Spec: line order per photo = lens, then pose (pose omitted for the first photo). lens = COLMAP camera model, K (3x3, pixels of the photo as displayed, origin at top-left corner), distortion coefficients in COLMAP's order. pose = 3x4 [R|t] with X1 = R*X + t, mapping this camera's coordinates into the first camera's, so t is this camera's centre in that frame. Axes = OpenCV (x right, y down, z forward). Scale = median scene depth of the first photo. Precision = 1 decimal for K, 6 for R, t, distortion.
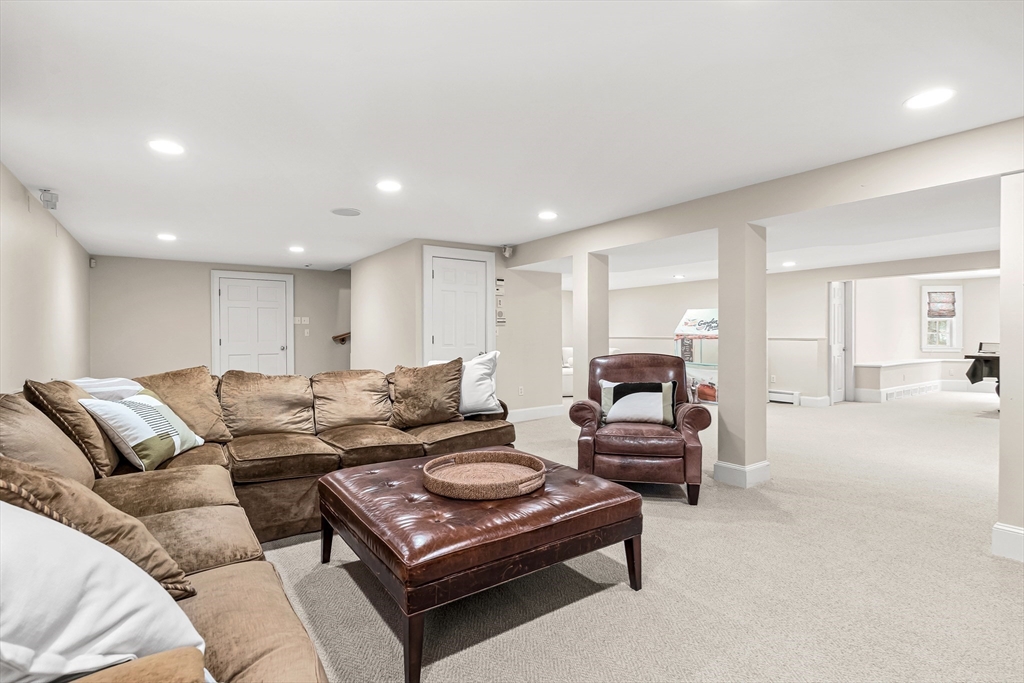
lens RADIAL K [[478.1, 0, 517.9], [0, 478.1, 338.6], [0, 0, 1]] dist [-0.002393, 0.000354]
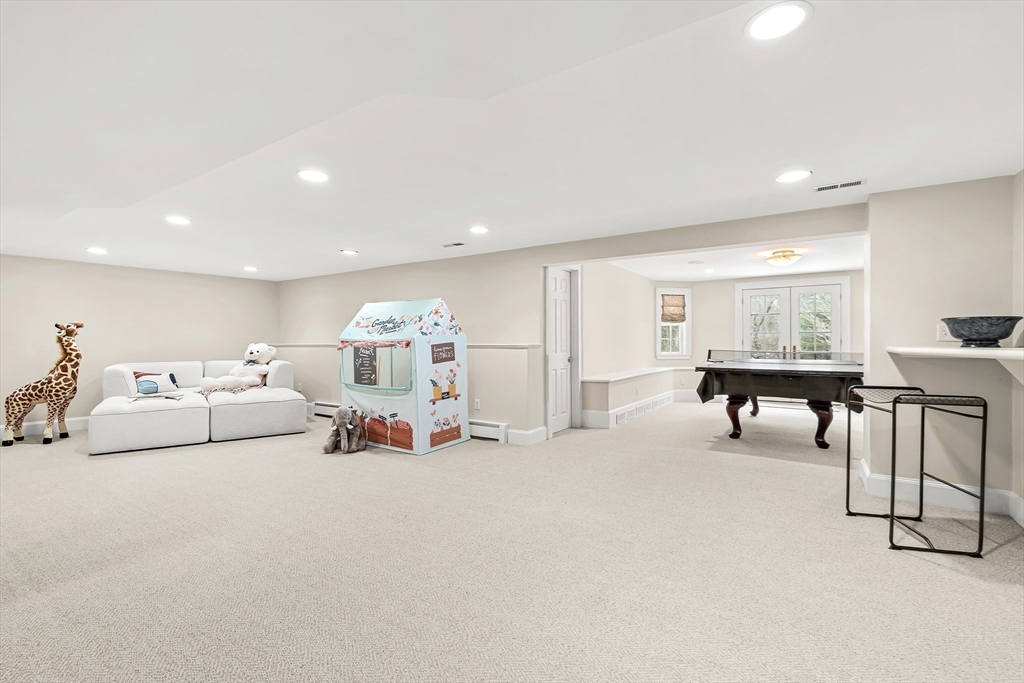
lens RADIAL K [[458.9, 0, 508.6], [0, 458.9, 343.8], [0, 0, 1]] dist [-0.002557, -0.001124]
pose [[0.931219, -0.003351, 0.364444, 0.329407], [0.005533, 0.999972, -0.004943, 0.000234], [-0.364418, 0.006620, 0.931212, 0.358133]]
